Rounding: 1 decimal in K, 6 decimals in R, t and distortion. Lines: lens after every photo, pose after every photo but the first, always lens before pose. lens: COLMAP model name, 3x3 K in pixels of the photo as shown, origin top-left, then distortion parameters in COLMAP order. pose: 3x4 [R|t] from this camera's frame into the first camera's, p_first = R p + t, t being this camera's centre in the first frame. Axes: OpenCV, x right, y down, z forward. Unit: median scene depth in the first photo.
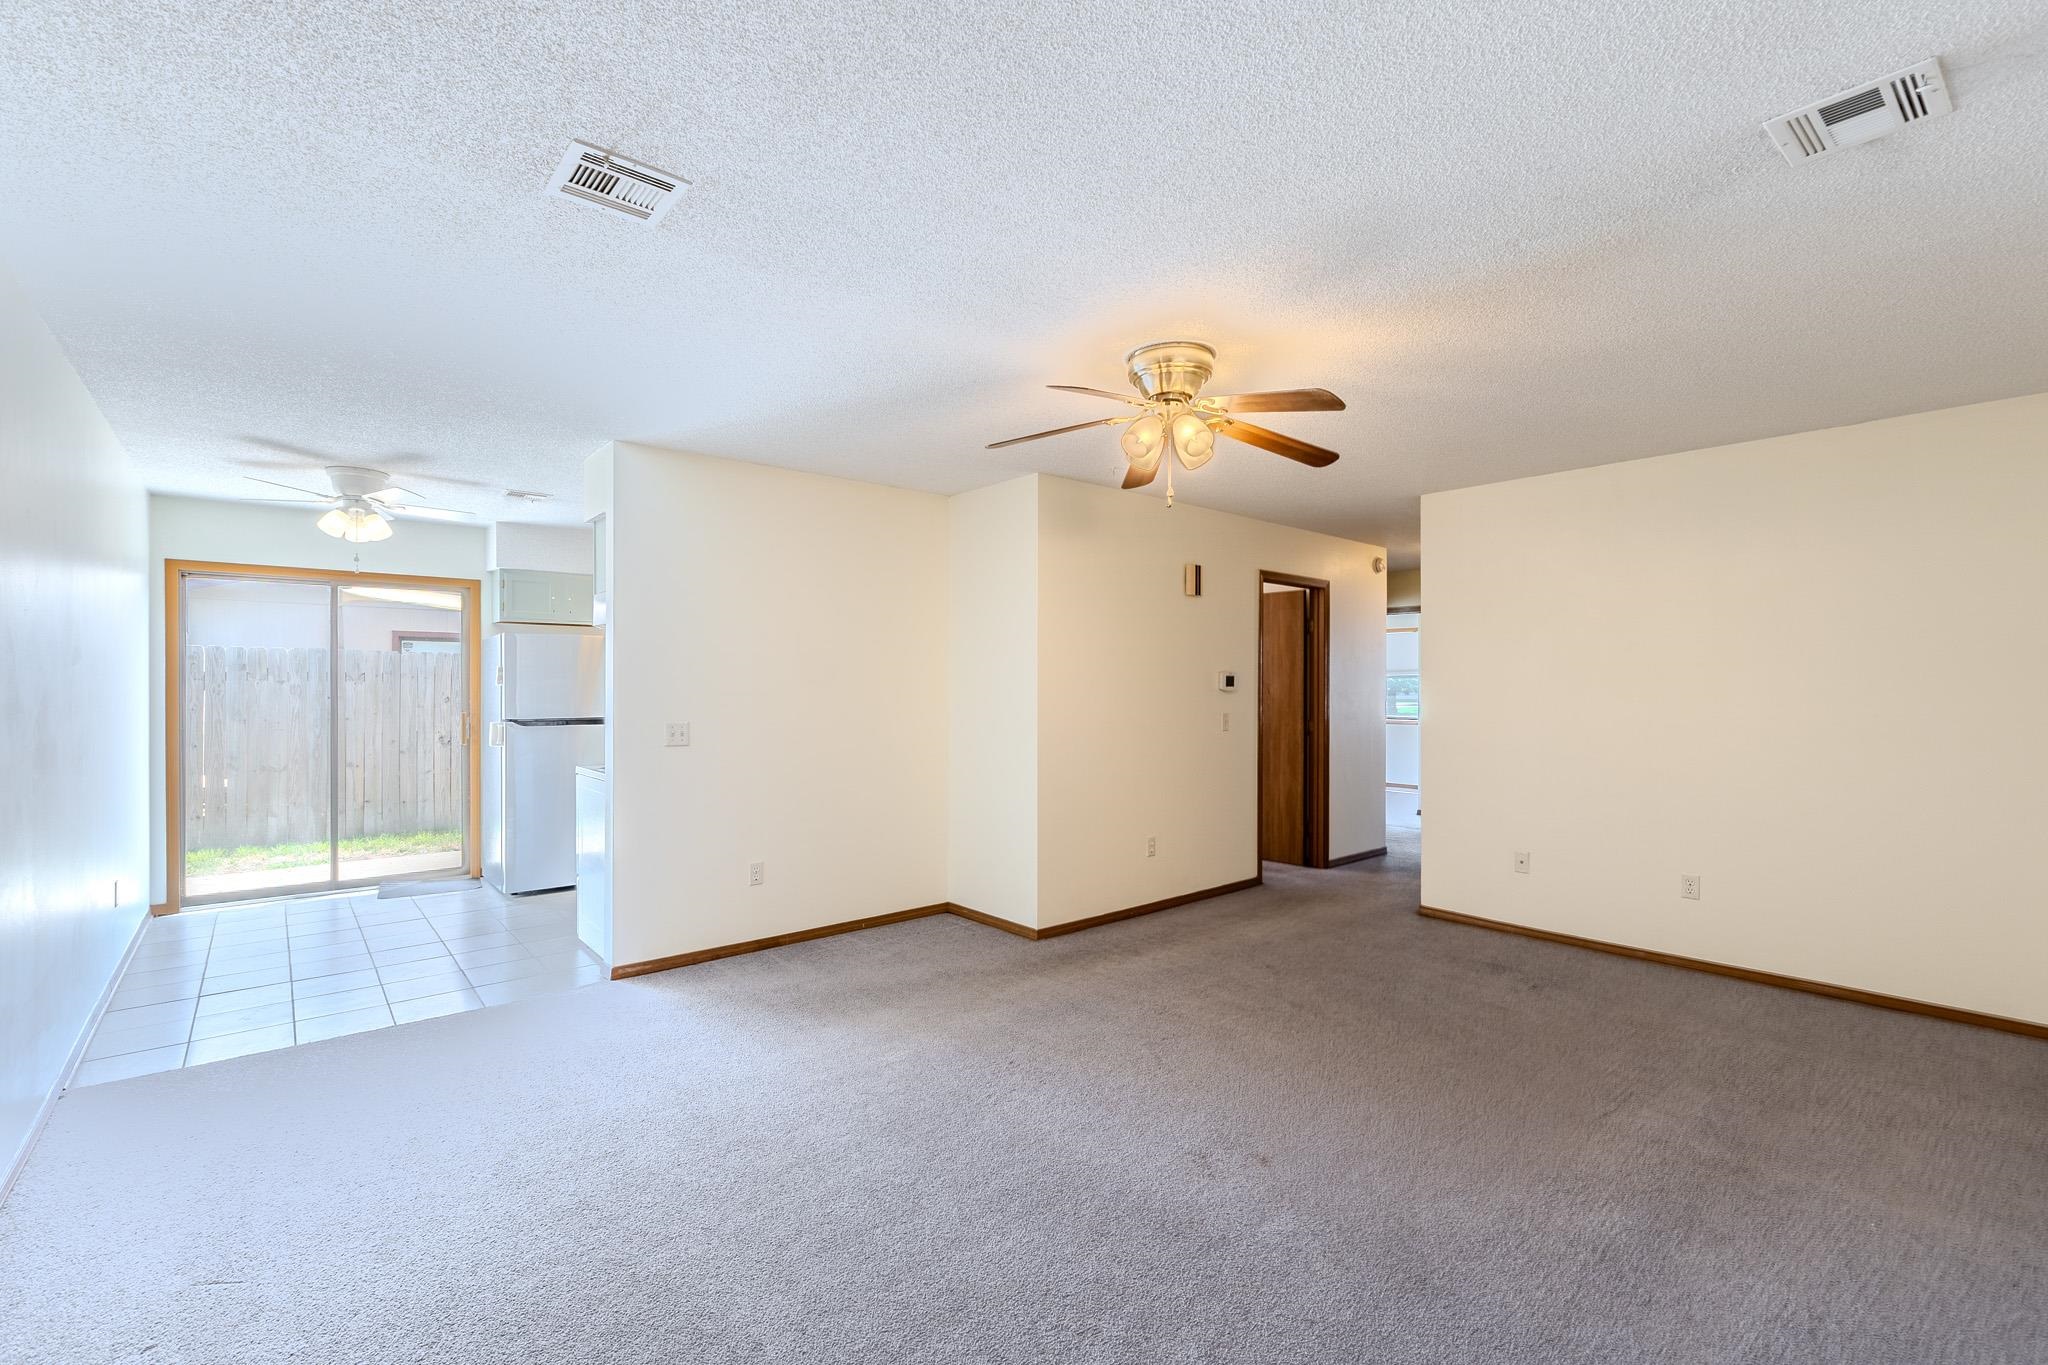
lens RADIAL K [[870.4, 0, 1019.5], [0, 870.4, 683.8], [0, 0, 1]] dist [0.001150, 0.000270]
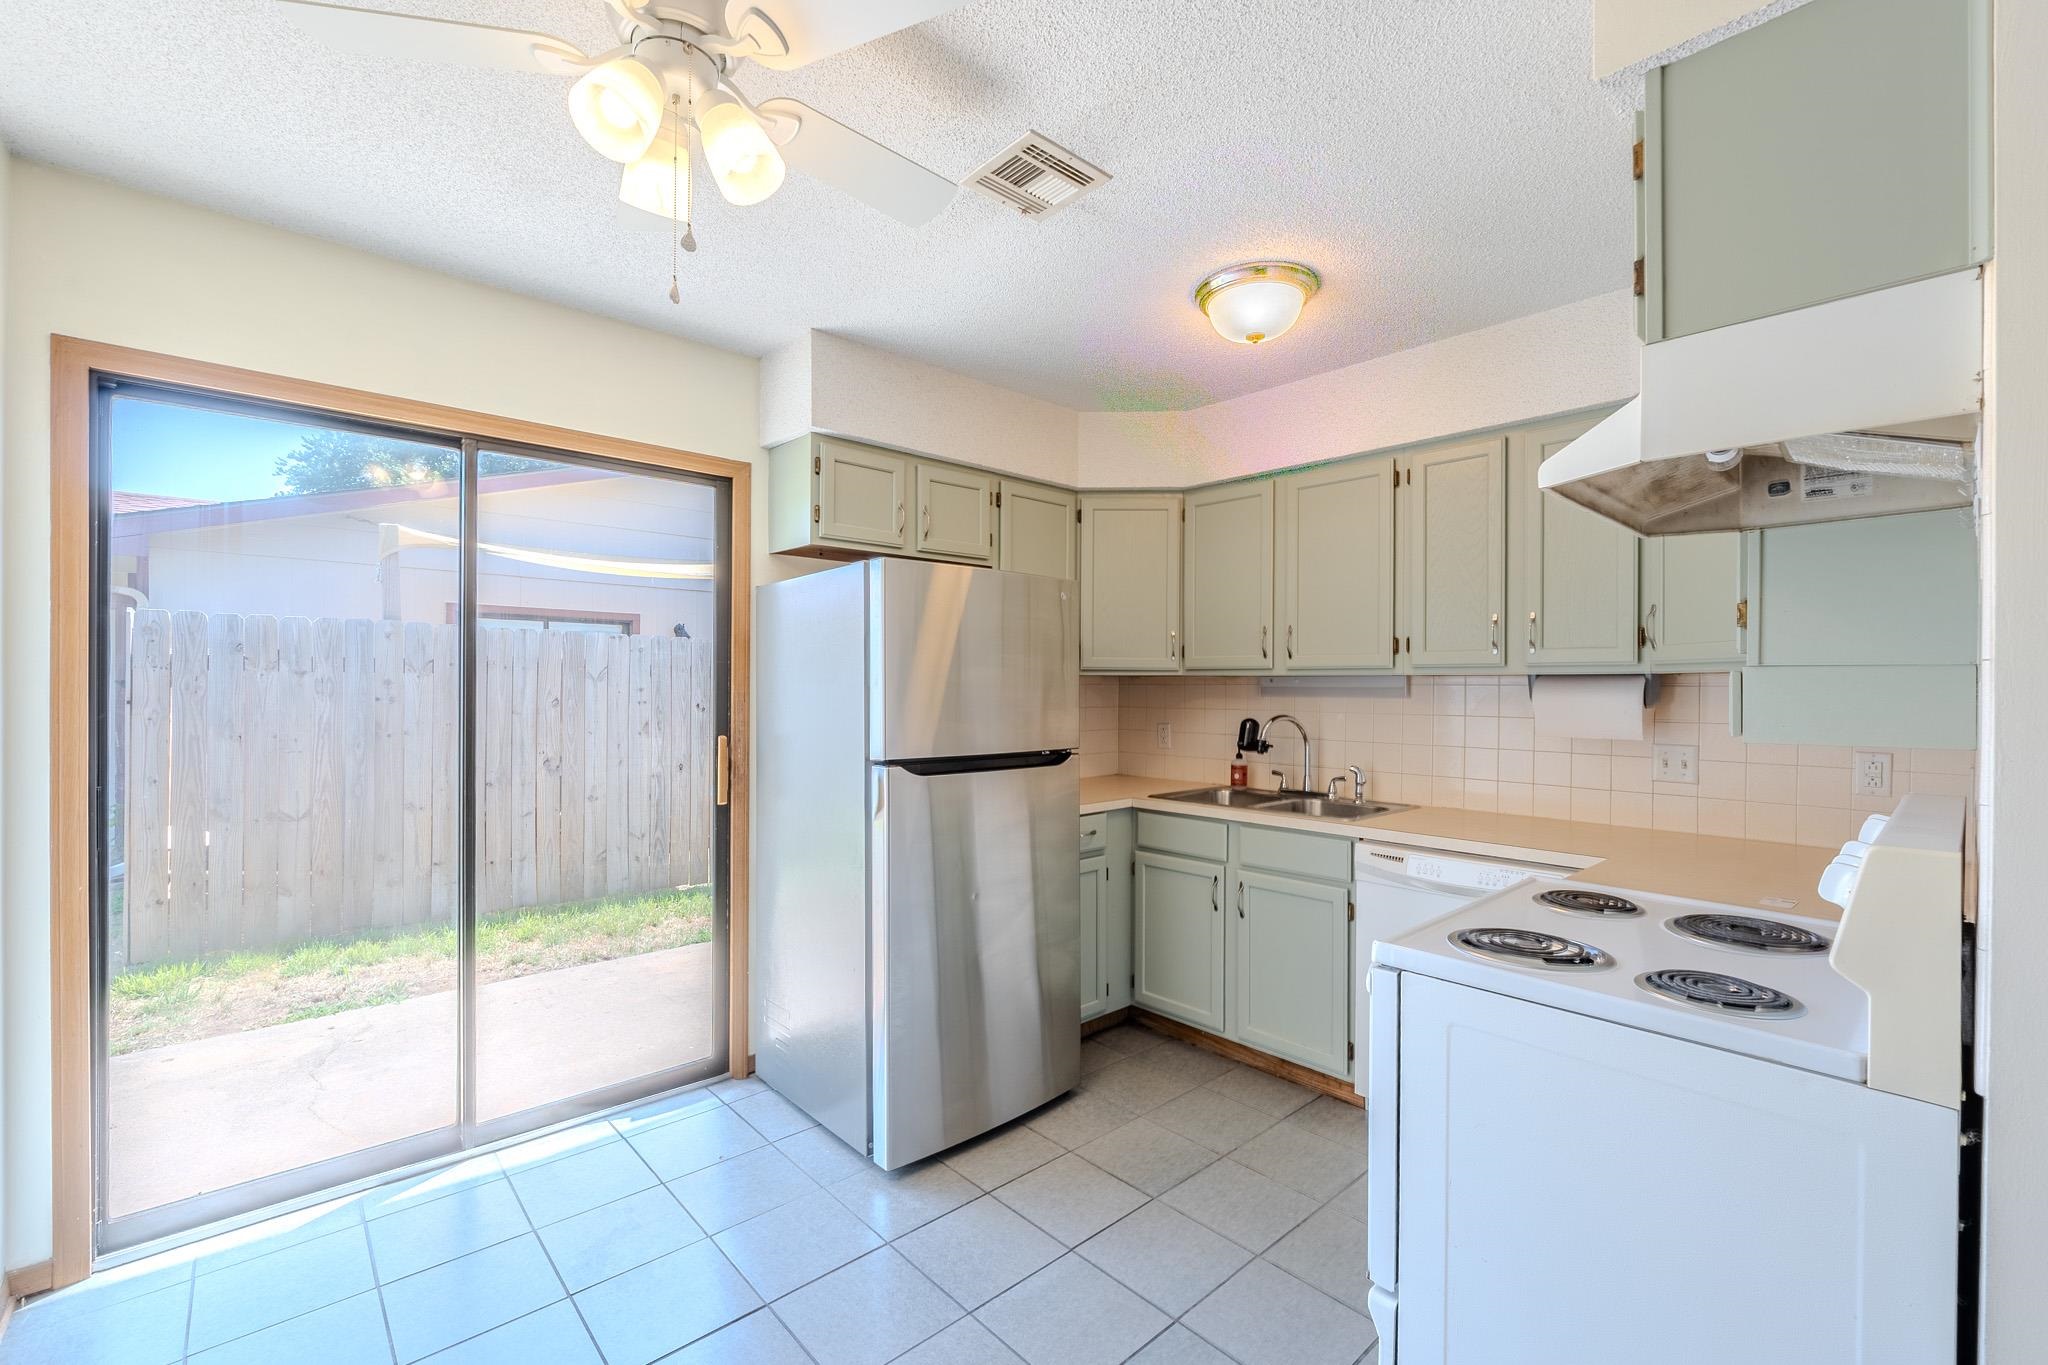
lens RADIAL K [[870.4, 0, 1028.5], [0, 870.4, 688.1], [0, 0, 1]] dist [0.001150, 0.000270]
pose [[0.999762, 0.007663, 0.020445, -0.358187], [-0.007807, 0.999945, 0.006950, 0.000244], [-0.020391, -0.007108, 0.999767, 0.388652]]
